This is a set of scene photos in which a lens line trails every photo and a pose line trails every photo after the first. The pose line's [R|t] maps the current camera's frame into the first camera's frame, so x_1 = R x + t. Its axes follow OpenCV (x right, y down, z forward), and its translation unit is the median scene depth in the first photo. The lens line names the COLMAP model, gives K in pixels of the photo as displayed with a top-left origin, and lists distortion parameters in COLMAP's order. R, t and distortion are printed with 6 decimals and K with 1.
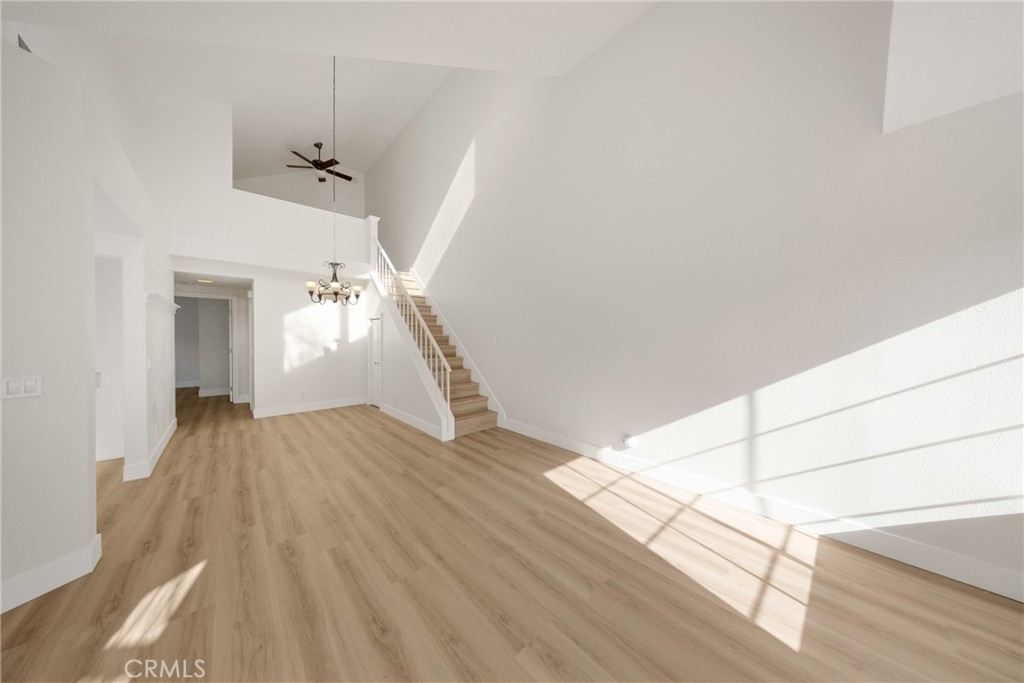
lens RADIAL K [[309.6, 0, 512.1], [0, 309.6, 341.2], [0, 0, 1]] dist [0.000455, -0.000083]
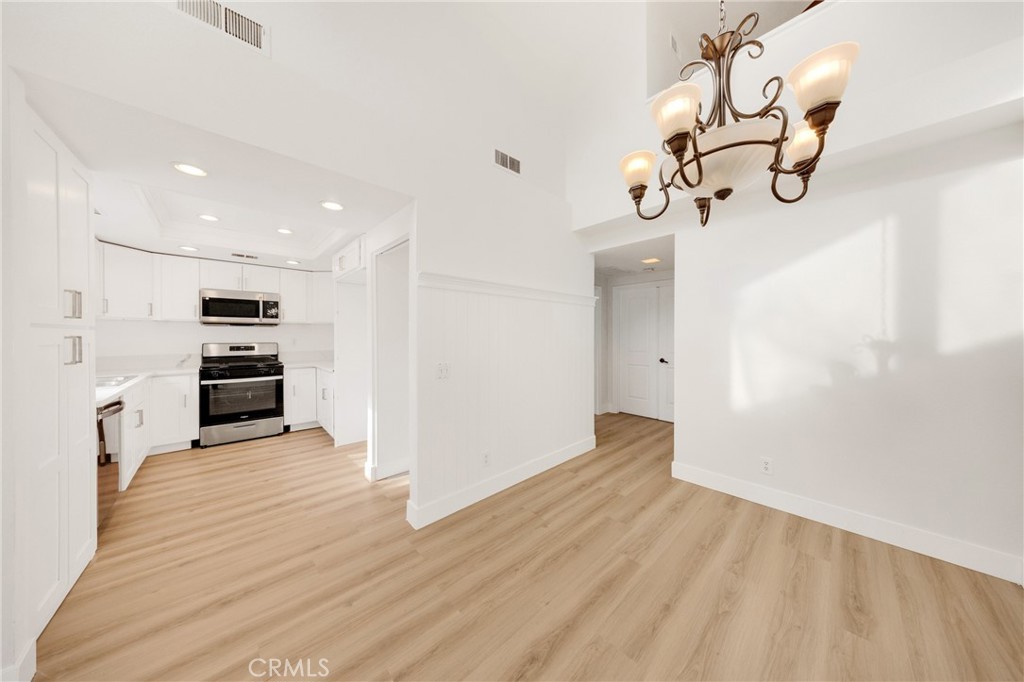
lens RADIAL K [[307.8, 0, 511.8], [0, 307.8, 323.9], [0, 0, 1]] dist [-0.001966, -0.000136]
pose [[0.006737, -0.048257, -0.998812, -0.332506], [-0.011258, 0.998768, -0.048331, 0.002139], [0.999914, 0.011570, 0.006185, 0.884696]]
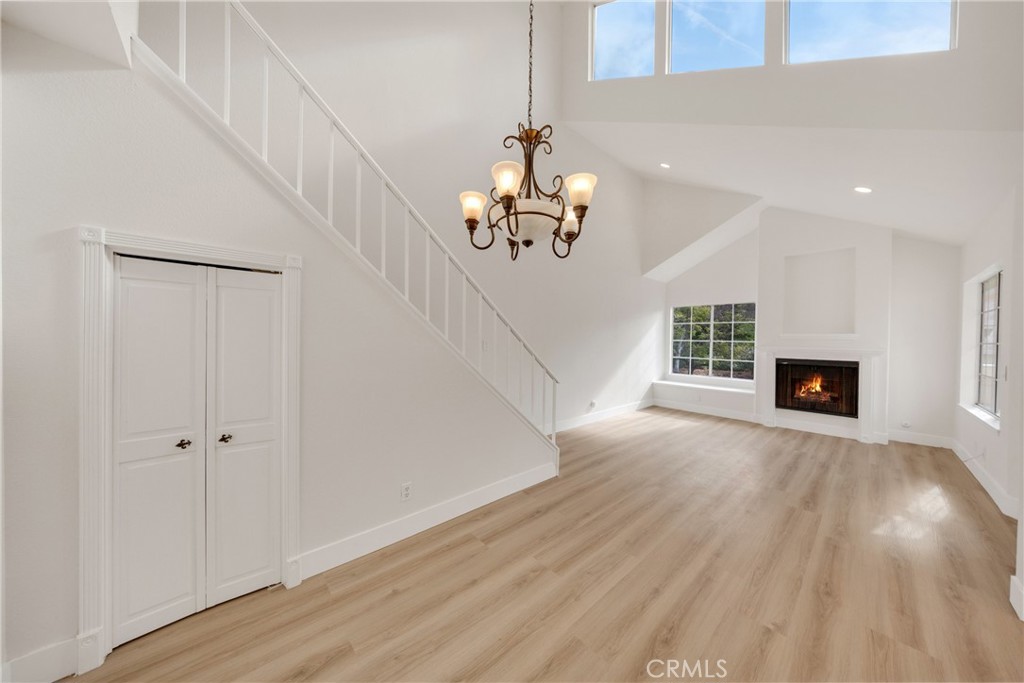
lens RADIAL K [[328.1, 0, 512.8], [0, 328.1, 342.0], [0, 0, 1]] dist [-0.001395, -0.000065]
pose [[0.005758, -0.017678, 0.999827, -1.014623], [-0.002530, 0.999840, 0.017693, -0.022356], [-0.999980, -0.002631, 0.005712, 1.082504]]
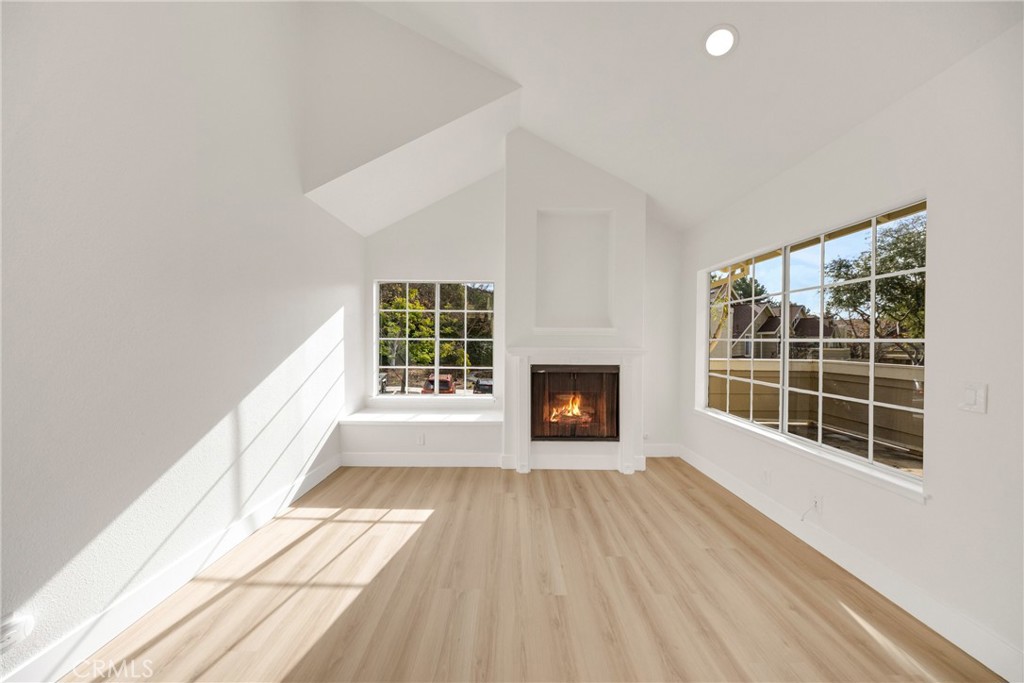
lens RADIAL K [[304.3, 0, 511.7], [0, 304.3, 341.6], [0, 0, 1]] dist [-0.000954, -0.000080]
pose [[-0.738772, -0.013693, 0.673816, -0.207546], [-0.000479, 0.999804, 0.019793, -0.013241], [-0.673955, 0.014300, -0.738634, 0.658573]]
